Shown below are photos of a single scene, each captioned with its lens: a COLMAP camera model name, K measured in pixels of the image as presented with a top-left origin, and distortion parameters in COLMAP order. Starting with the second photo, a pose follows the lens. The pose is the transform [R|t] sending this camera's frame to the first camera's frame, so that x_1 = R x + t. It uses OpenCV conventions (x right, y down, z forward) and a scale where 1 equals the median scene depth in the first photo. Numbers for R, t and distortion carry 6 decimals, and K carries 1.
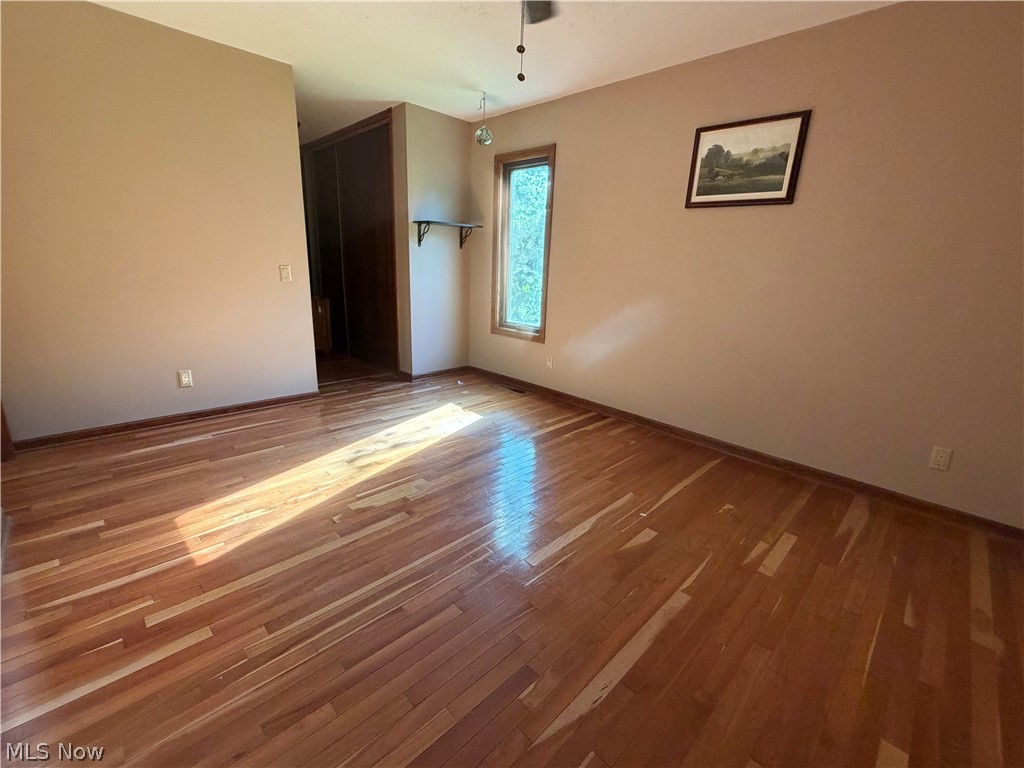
lens RADIAL K [[445.2, 0, 512.0], [0, 445.2, 384.0], [0, 0, 1]] dist [-0.000060, 0.000029]
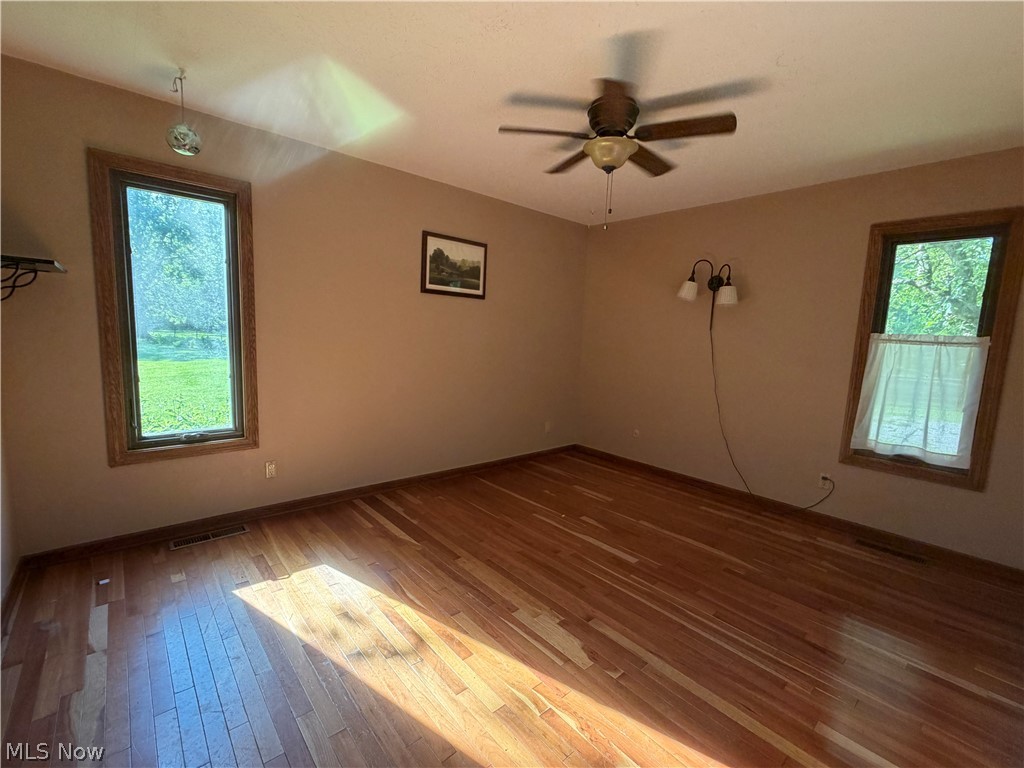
lens RADIAL K [[445.2, 0, 512.0], [0, 445.2, 384.0], [0, 0, 1]] dist [-0.000060, 0.000029]
pose [[0.070049, -0.158713, 0.984837, -0.896541], [0.227681, 0.963746, 0.139119, -0.299530], [-0.971213, 0.214483, 0.103646, 0.771721]]
